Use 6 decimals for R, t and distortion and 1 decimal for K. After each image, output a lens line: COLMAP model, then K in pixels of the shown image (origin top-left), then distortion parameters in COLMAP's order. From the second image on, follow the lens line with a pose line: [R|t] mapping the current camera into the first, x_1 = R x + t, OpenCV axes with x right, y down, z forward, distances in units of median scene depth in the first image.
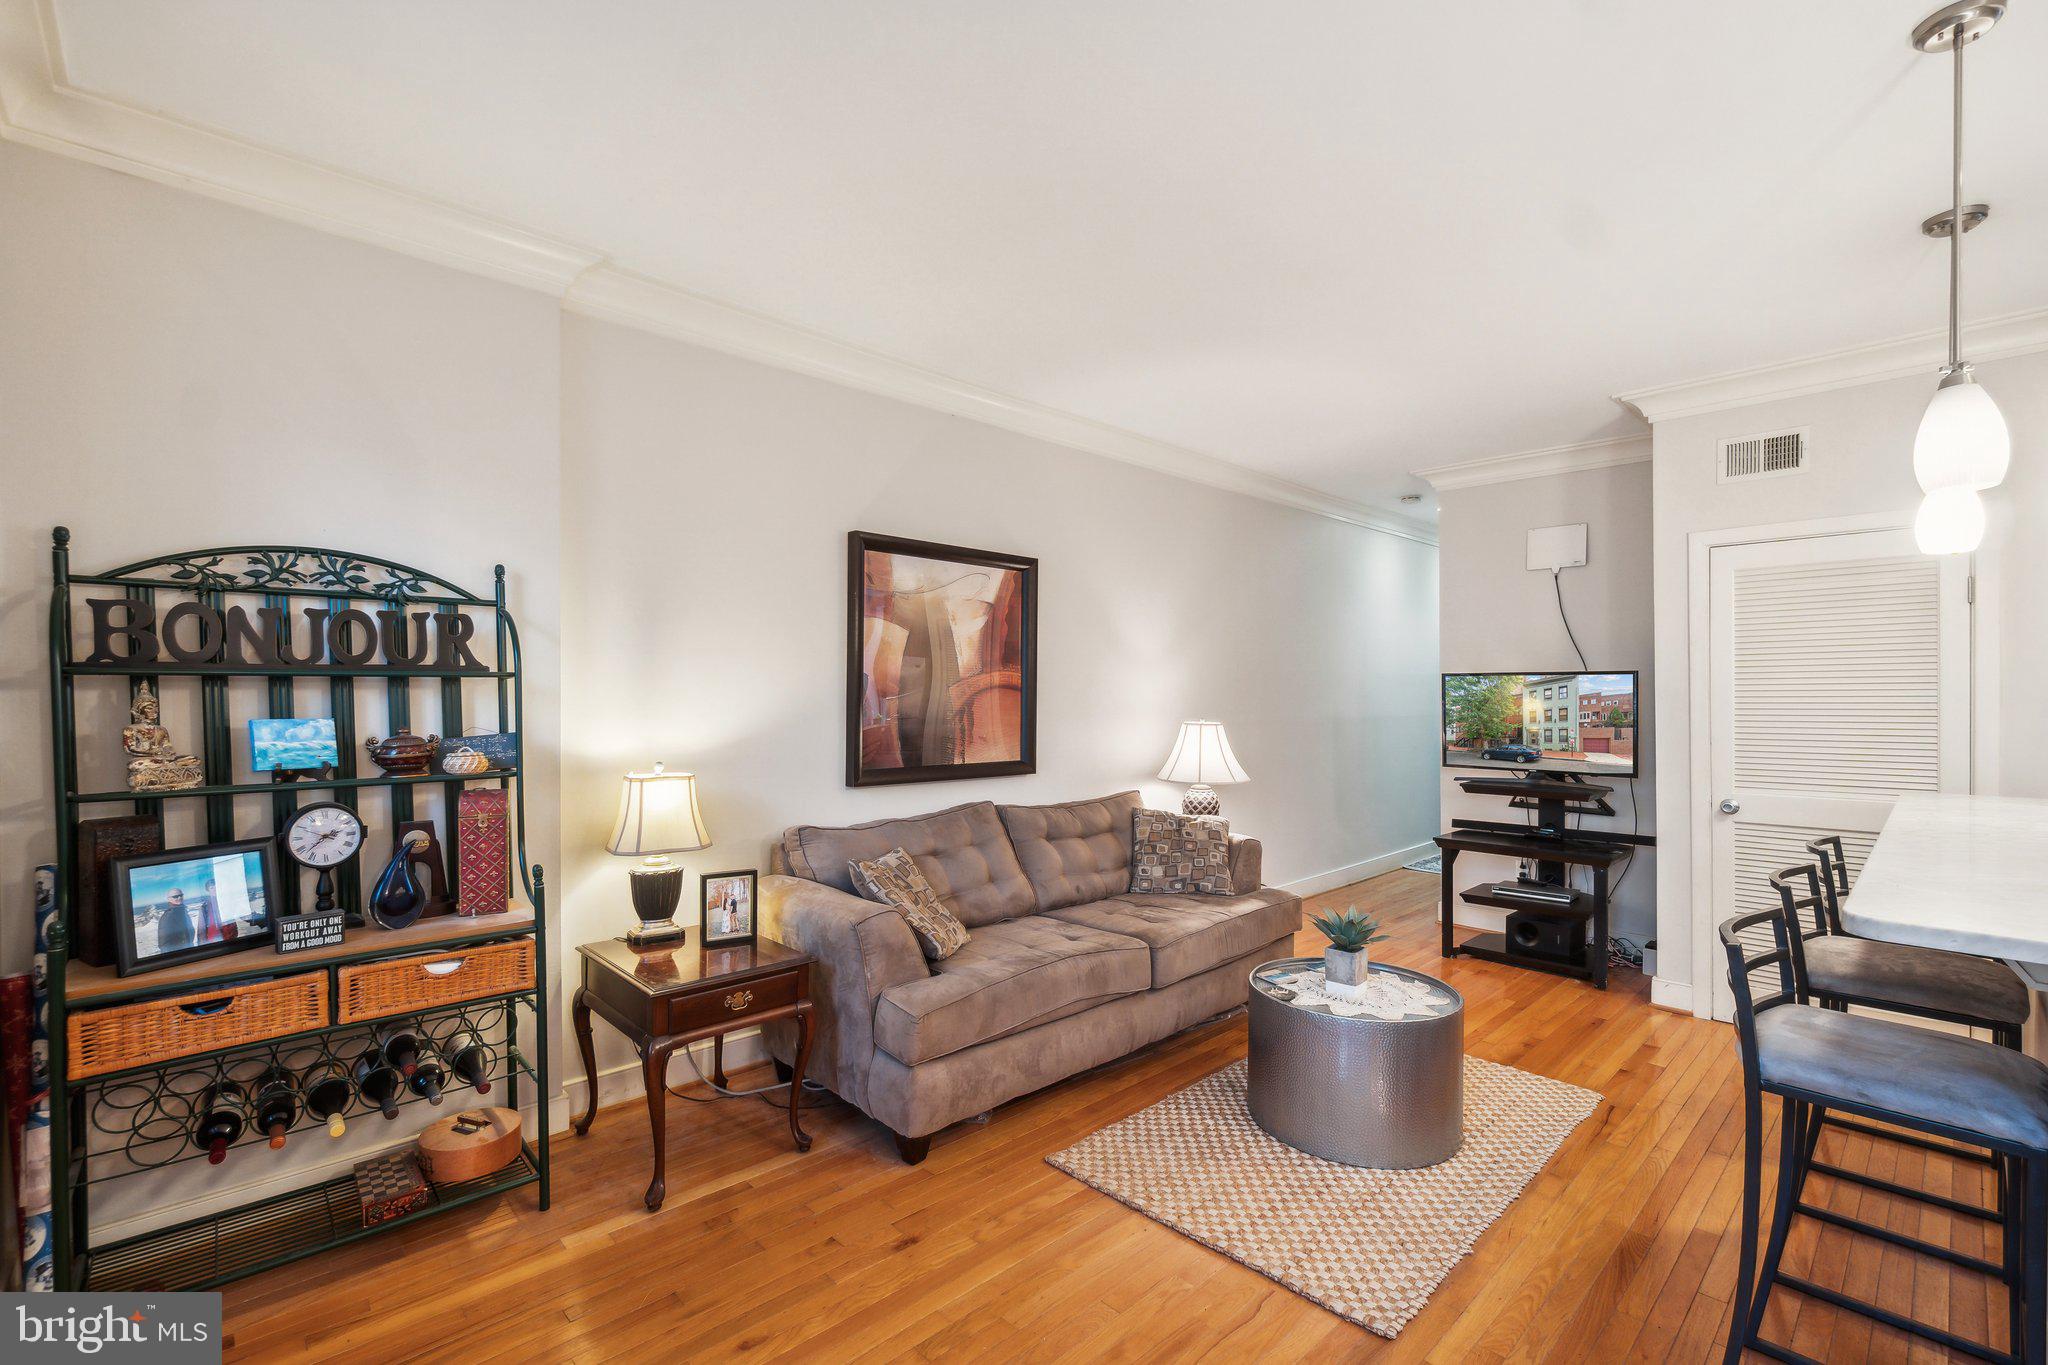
lens RADIAL K [[890.7, 0, 985.8], [0, 890.7, 673.9], [0, 0, 1]] dist [-0.008602, 0.002518]
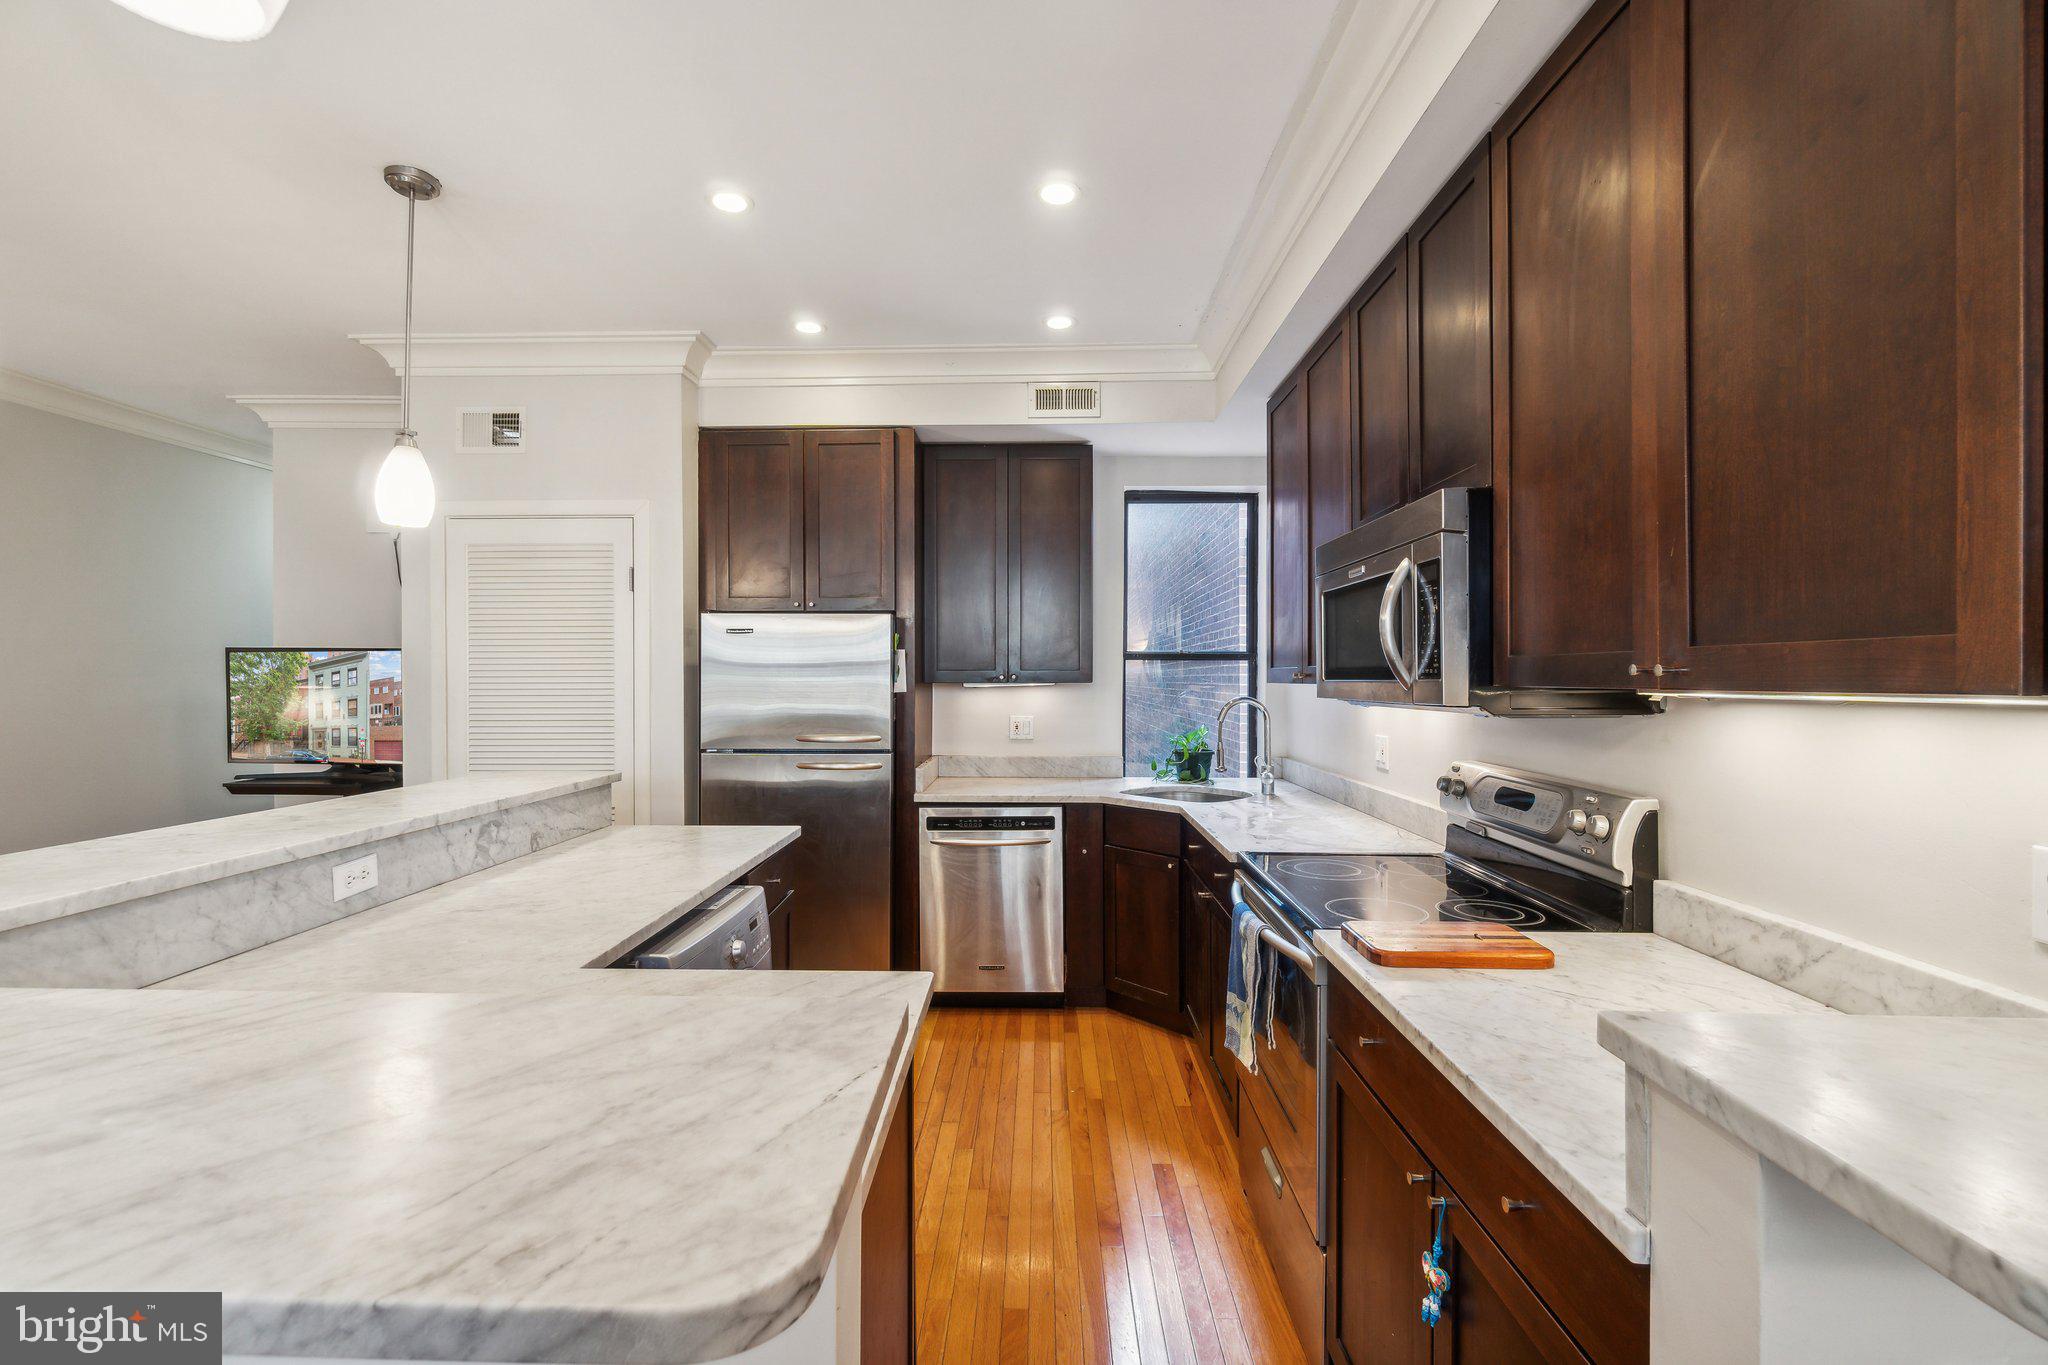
lens RADIAL K [[890.7, 0, 1002.2], [0, 890.7, 672.2], [0, 0, 1]] dist [-0.008602, 0.002518]
pose [[0.696741, 0.006533, 0.717293, 0.810428], [-0.021579, 0.999697, 0.011856, -0.005354], [-0.716998, -0.023739, 0.696671, -0.129001]]
